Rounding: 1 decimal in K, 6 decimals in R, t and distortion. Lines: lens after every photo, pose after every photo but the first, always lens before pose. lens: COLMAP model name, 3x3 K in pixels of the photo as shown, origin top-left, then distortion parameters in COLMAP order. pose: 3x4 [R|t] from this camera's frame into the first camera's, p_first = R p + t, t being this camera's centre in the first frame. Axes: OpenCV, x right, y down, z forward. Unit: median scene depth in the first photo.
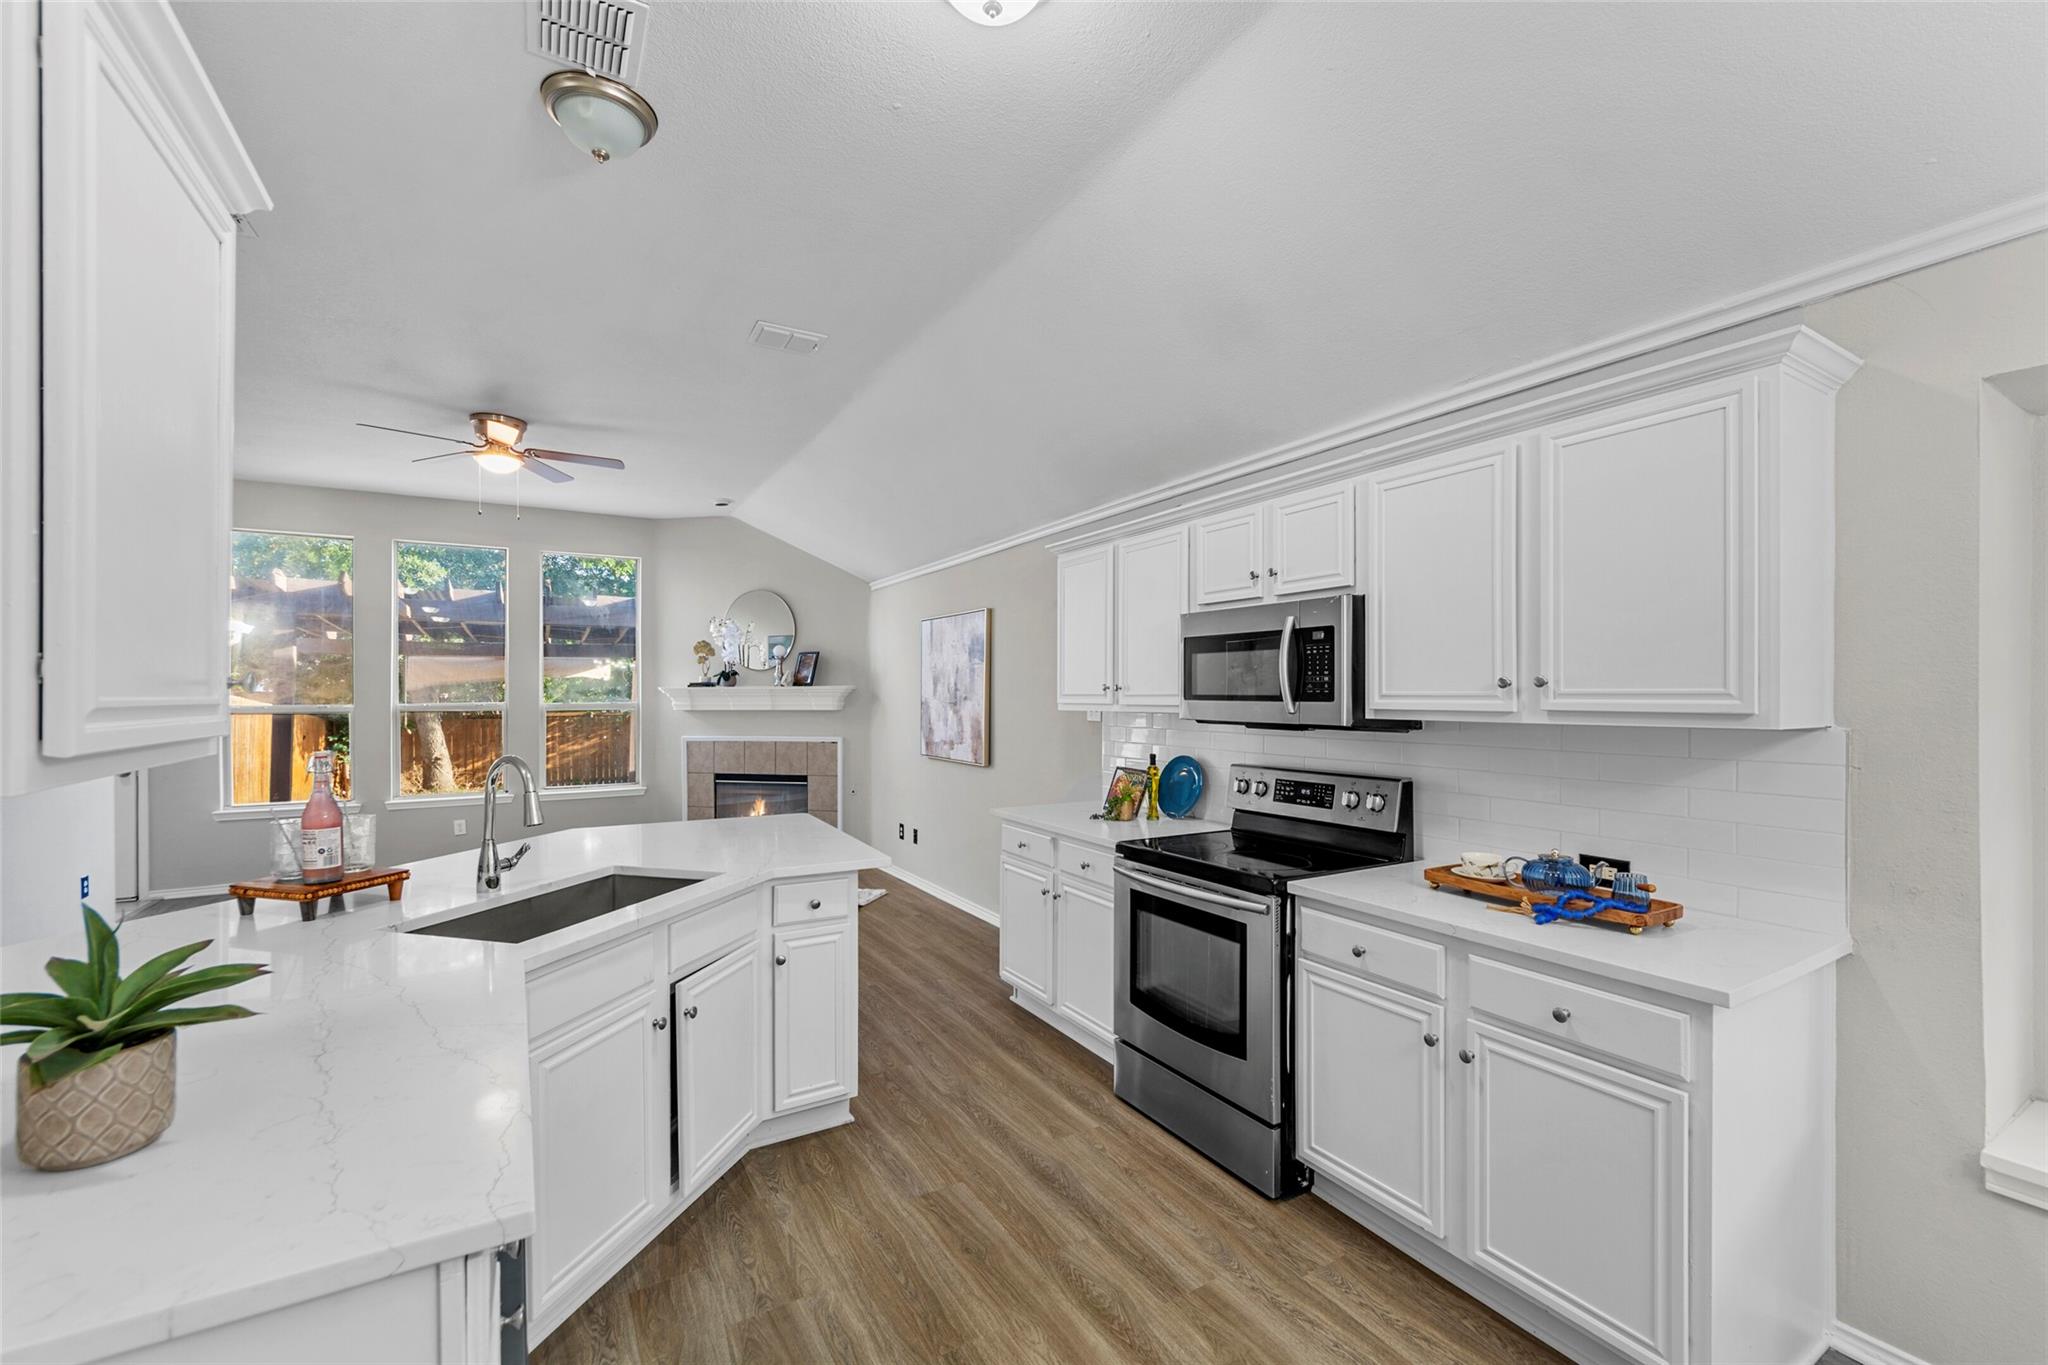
lens RADIAL K [[828.4, 0, 1014.3], [0, 828.4, 699.4], [0, 0, 1]] dist [0.003029, -0.000695]
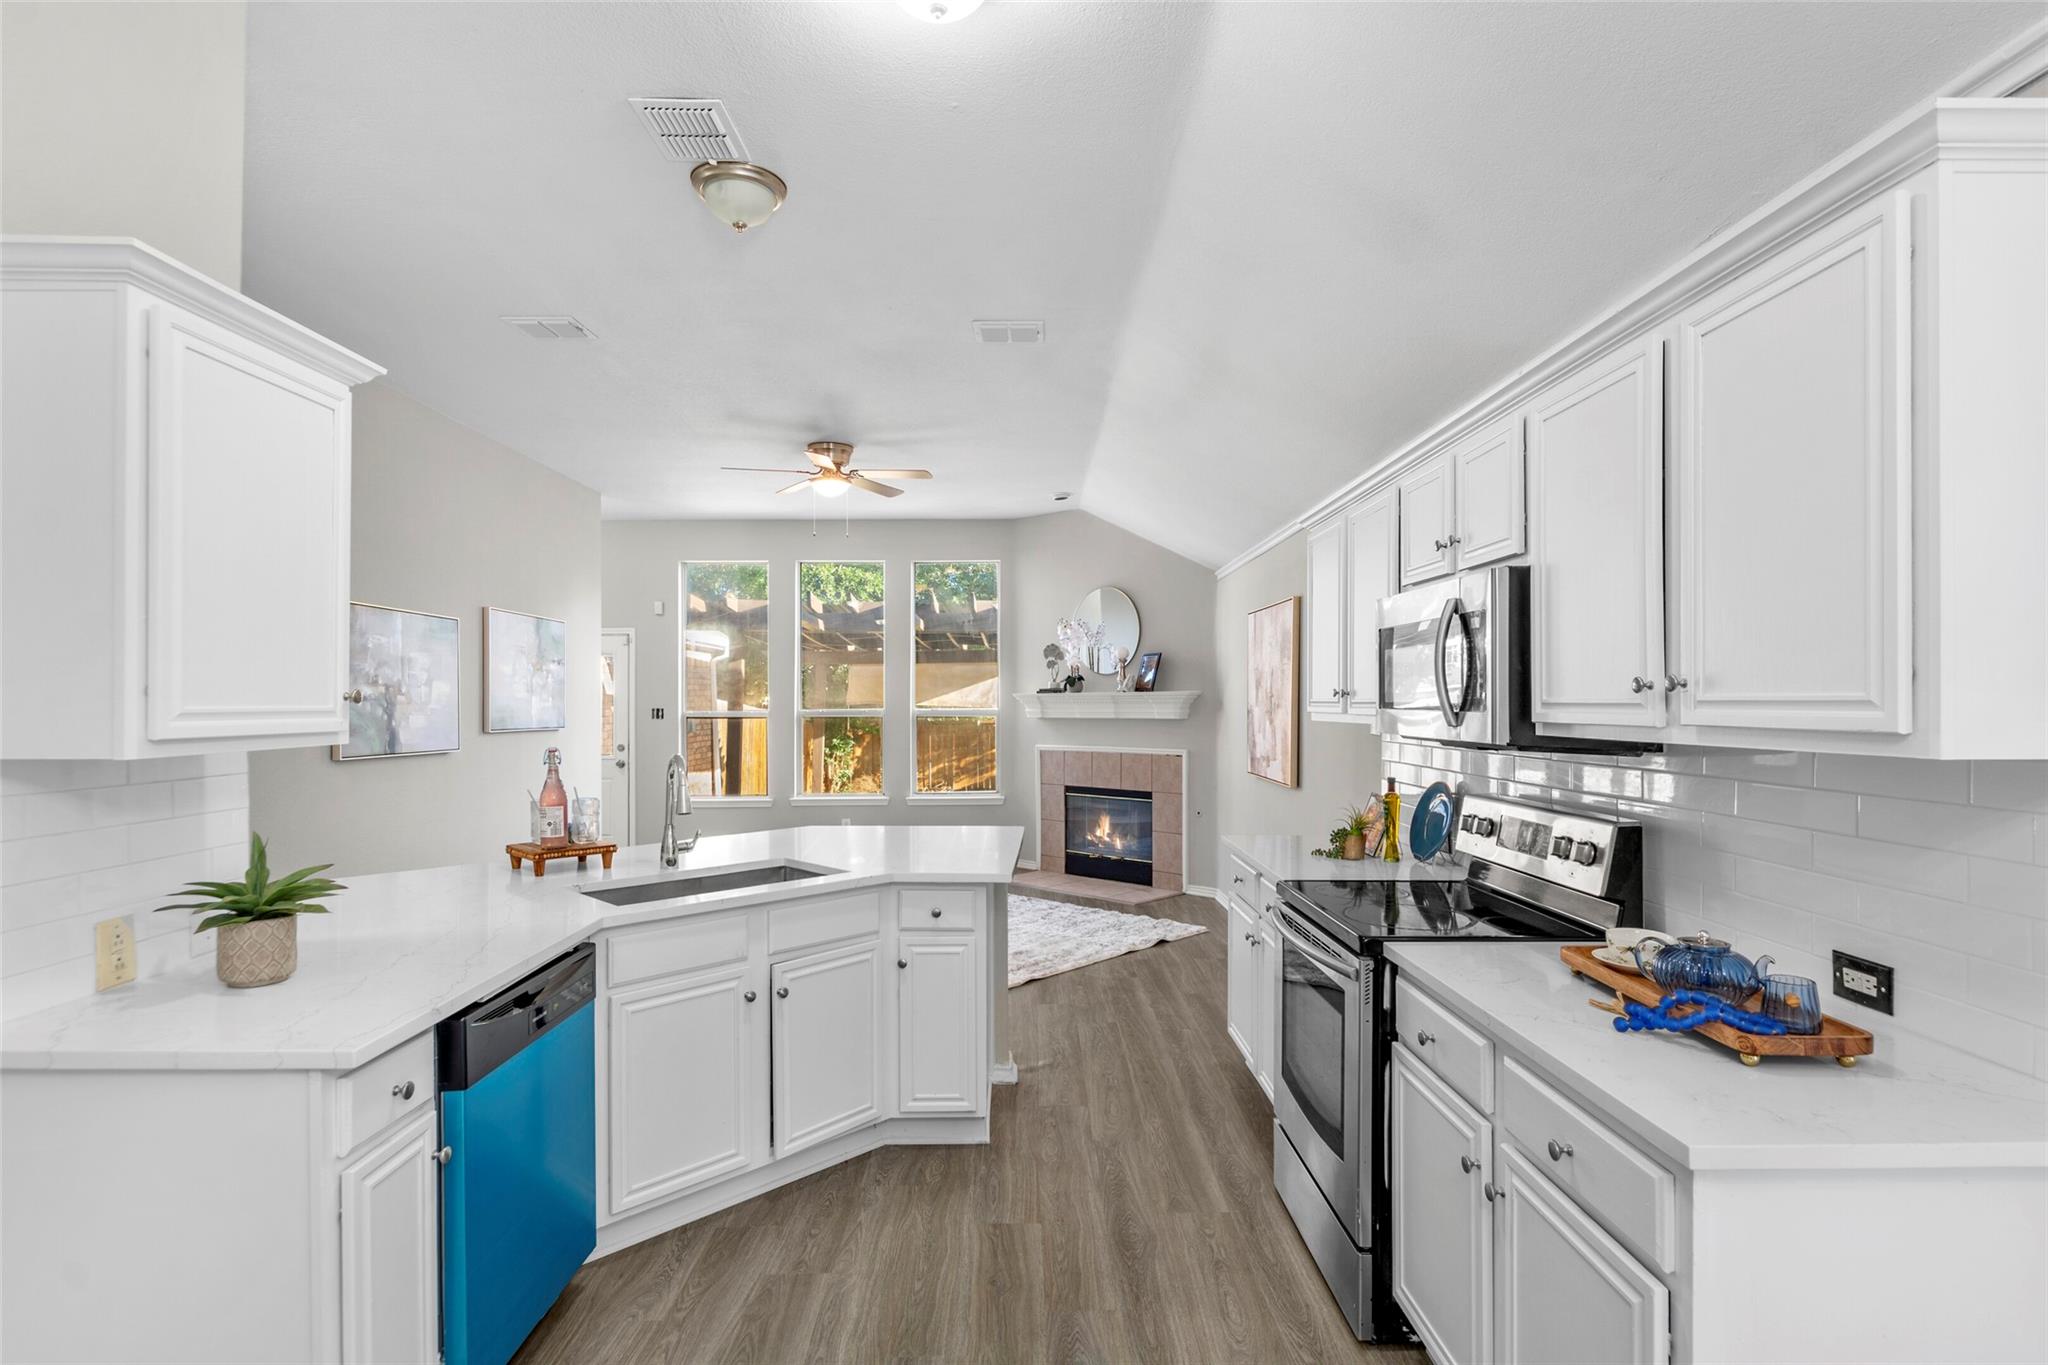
lens RADIAL K [[991.3, 0, 1023.9], [0, 991.3, 705.1], [0, 0, 1]] dist [0.013447, -0.003250]
pose [[0.867911, 0.000537, -0.496720, 0.334788], [-0.001025, 0.999999, -0.000711, -0.001486], [0.496719, 0.001126, 0.867911, 0.010994]]
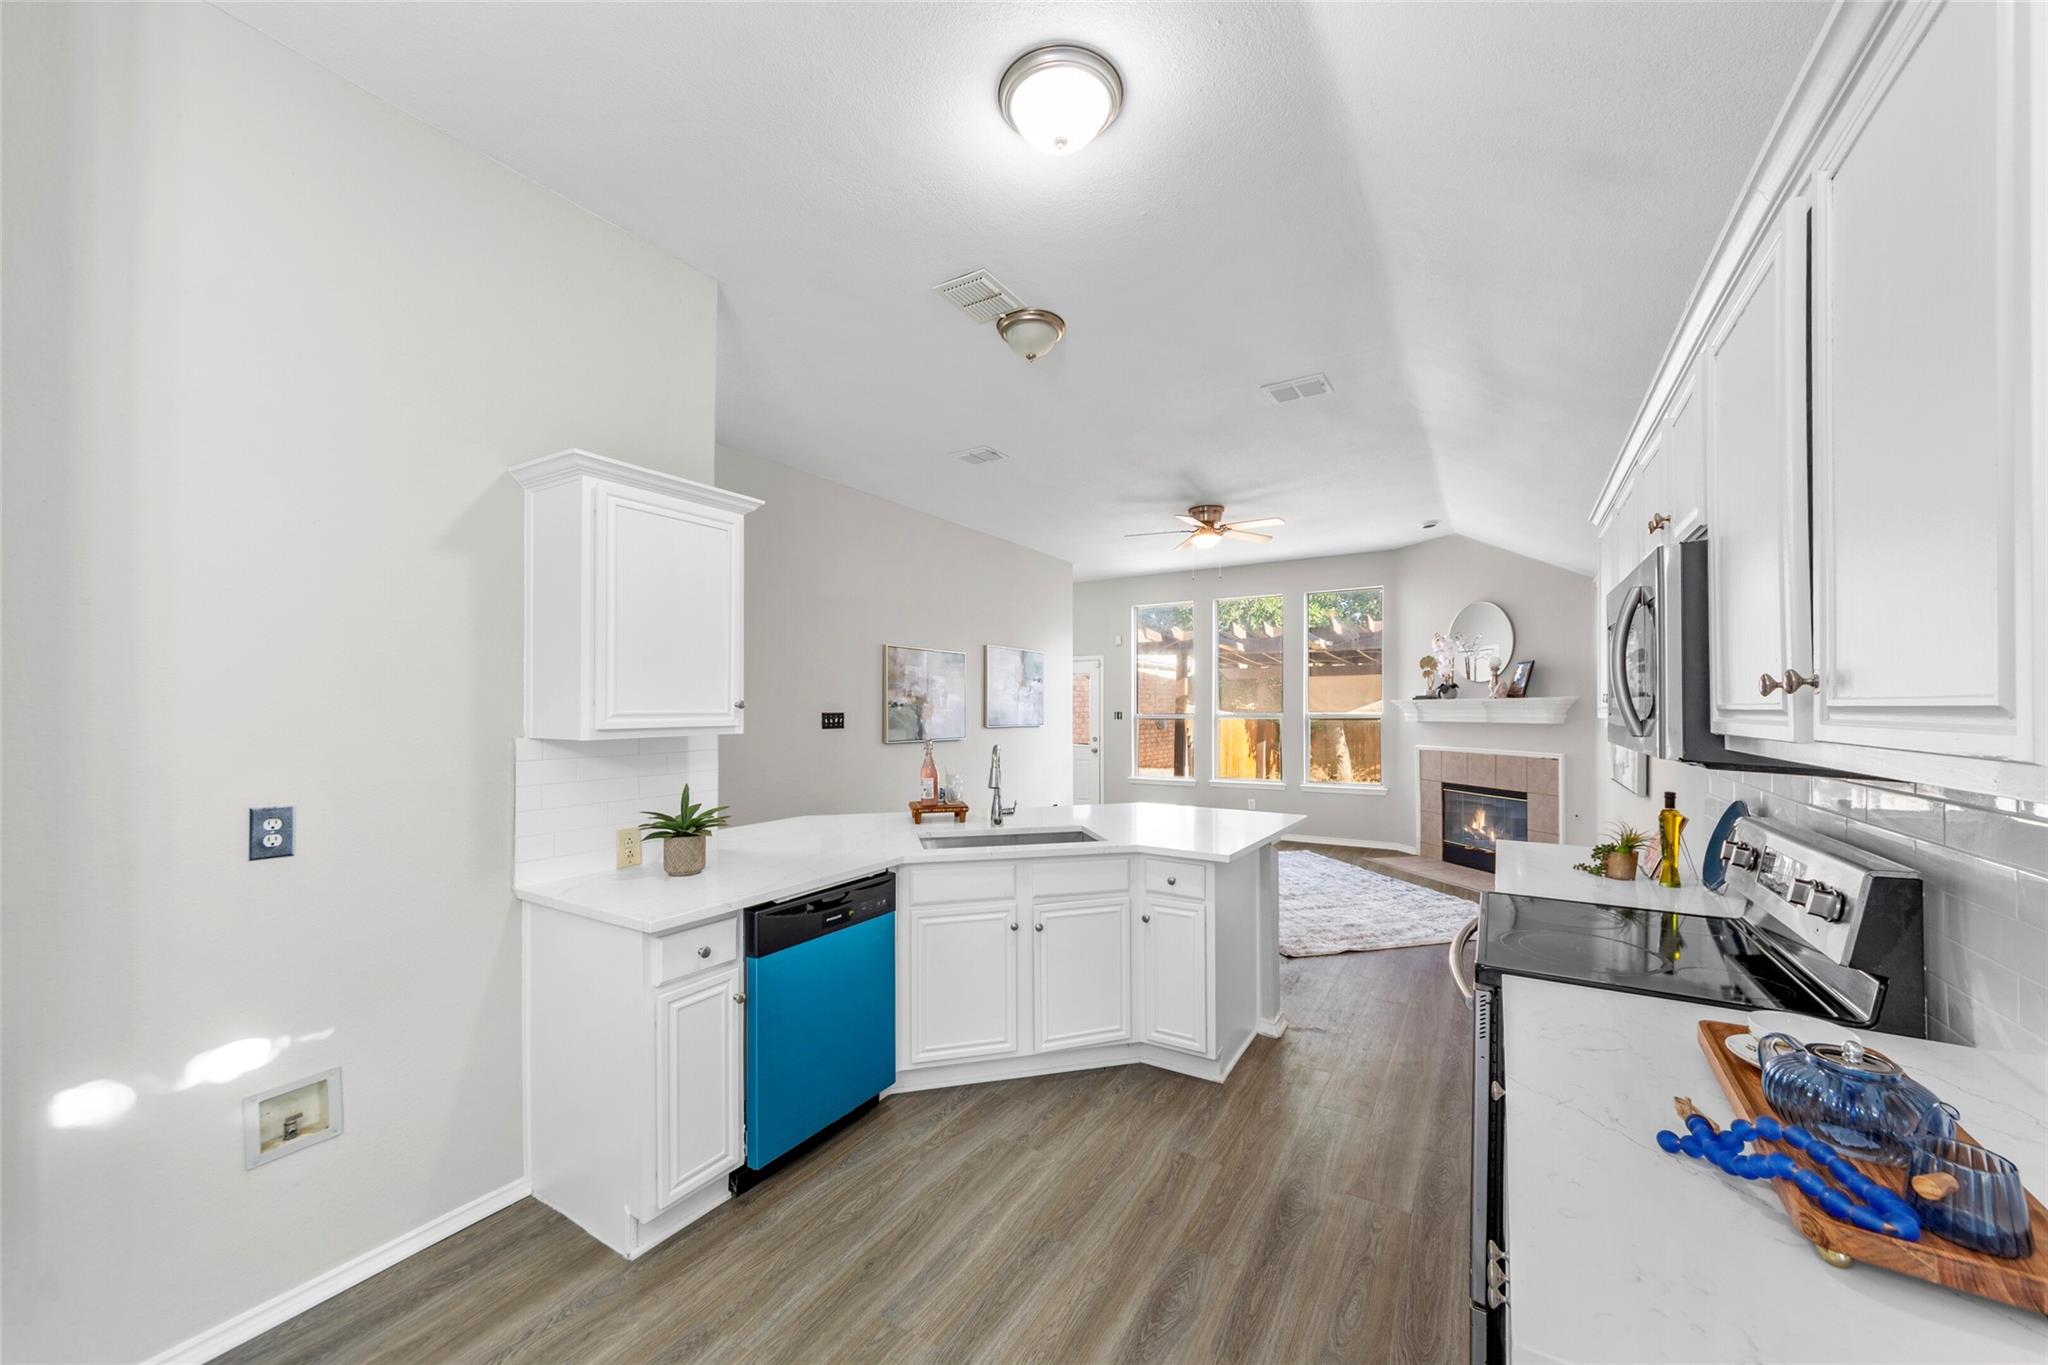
lens RADIAL K [[739.1, 0, 1048.8], [0, 739.1, 706.6], [0, 0, 1]] dist [0.001455, -0.001425]
pose [[0.486378, -0.001973, -0.873747, 0.462934], [-0.002623, 0.999990, -0.003718, -0.002671], [0.873745, 0.004100, 0.486367, 0.238286]]
